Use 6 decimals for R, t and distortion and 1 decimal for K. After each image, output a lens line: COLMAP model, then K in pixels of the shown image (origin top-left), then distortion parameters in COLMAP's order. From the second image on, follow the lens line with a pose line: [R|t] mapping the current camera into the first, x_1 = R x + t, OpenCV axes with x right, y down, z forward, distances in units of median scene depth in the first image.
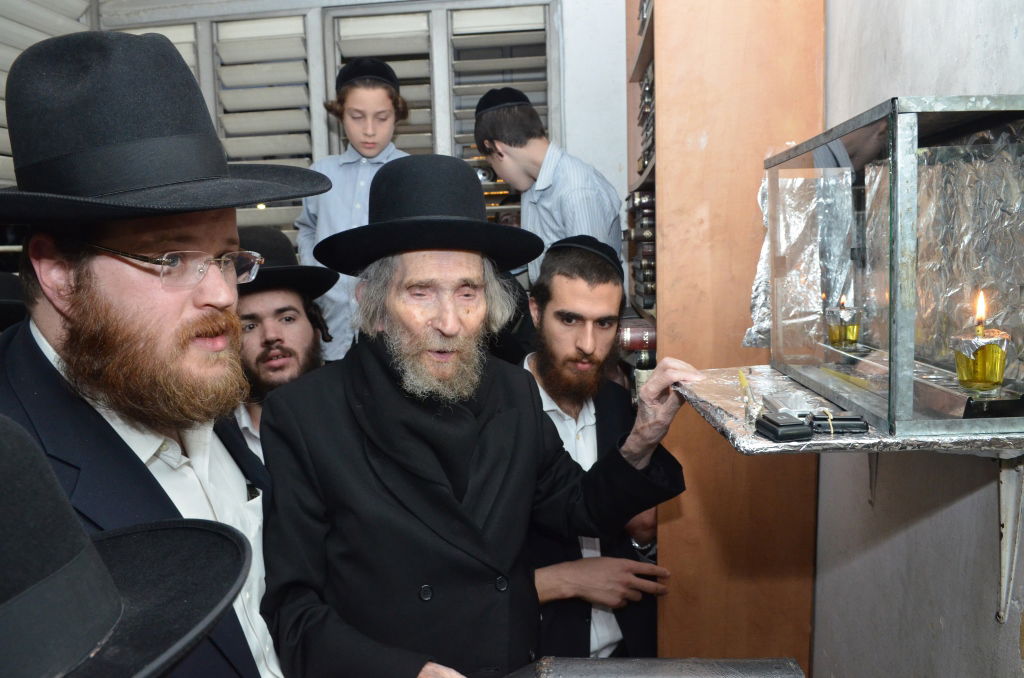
lens RADIAL K [[755.8, 0, 507.9], [0, 755.8, 341.2], [0, 0, 1]] dist [-0.032949, -0.024818]
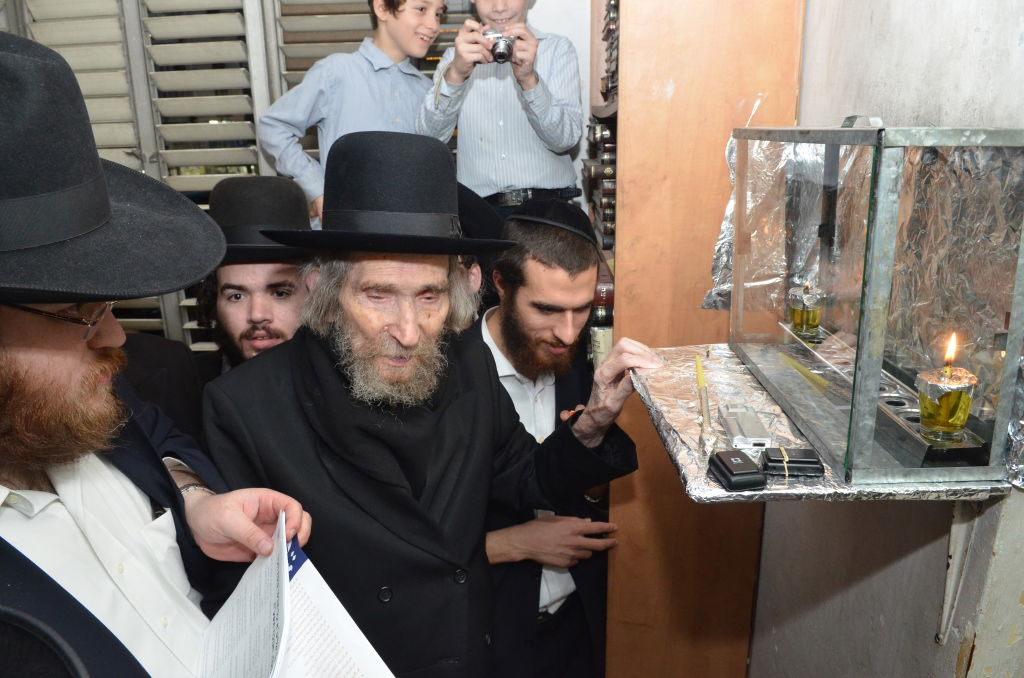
lens RADIAL K [[756.7, 0, 507.5], [0, 756.7, 344.0], [0, 0, 1]] dist [-0.029552, -0.027232]
pose [[0.998775, -0.004635, 0.049274, 0.016406], [-0.003607, 0.986142, 0.165863, -0.124158], [-0.049360, -0.165838, 0.984917, 0.057021]]
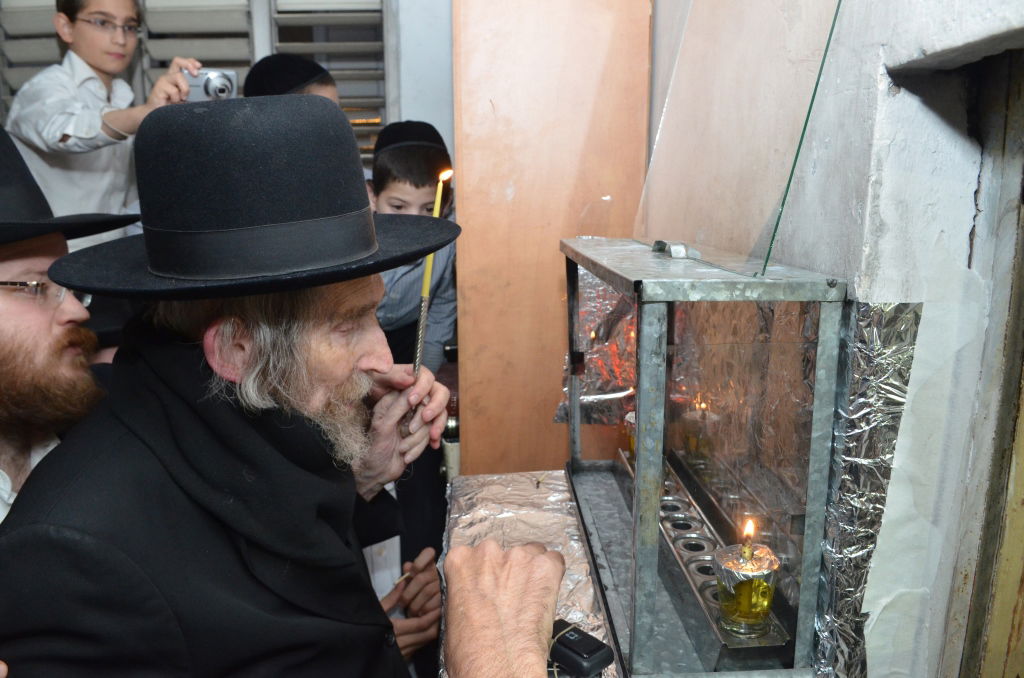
lens RADIAL K [[749.3, 0, 508.6], [0, 749.3, 344.1], [0, 0, 1]] dist [-0.029007, -0.035210]
pose [[0.992525, -0.000558, 0.122038, 0.171486], [-0.009715, 0.996455, 0.083562, -0.183246], [-0.121652, -0.084123, 0.989002, 0.153143]]
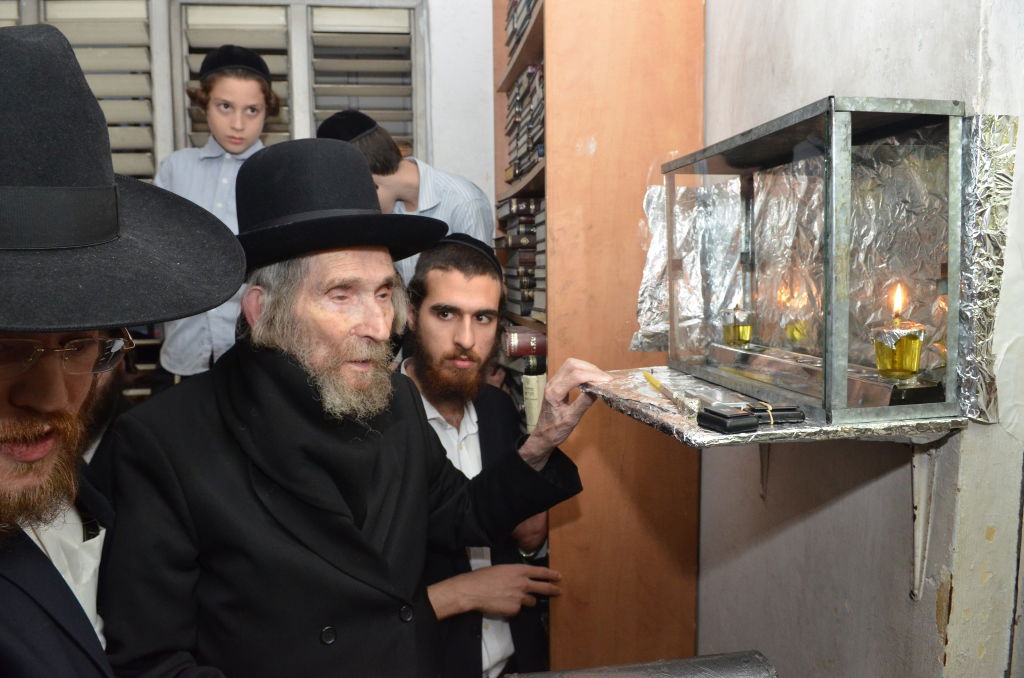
lens RADIAL K [[752.5, 0, 506.8], [0, 752.5, 342.1], [0, 0, 1]] dist [-0.024605, -0.036789]
pose [[0.975259, -0.006360, 0.220975, -0.085498], [0.011312, 0.999712, -0.021153, 0.017936], [-0.220777, 0.023130, 0.975050, 0.054078]]
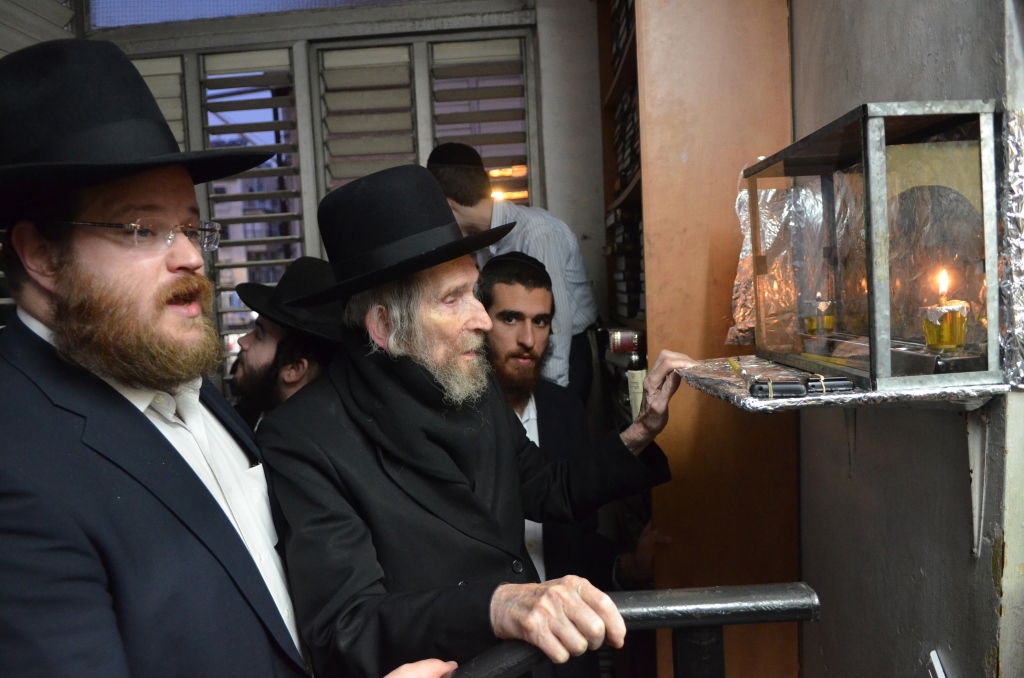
lens RADIAL K [[766.0, 0, 506.3], [0, 766.0, 343.9], [0, 0, 1]] dist [-0.029147, -0.027078]
pose [[0.998358, -0.022905, 0.052508, -0.070278], [0.025210, 0.998727, -0.043680, 0.053257], [-0.051440, 0.044932, 0.997665, -0.091286]]
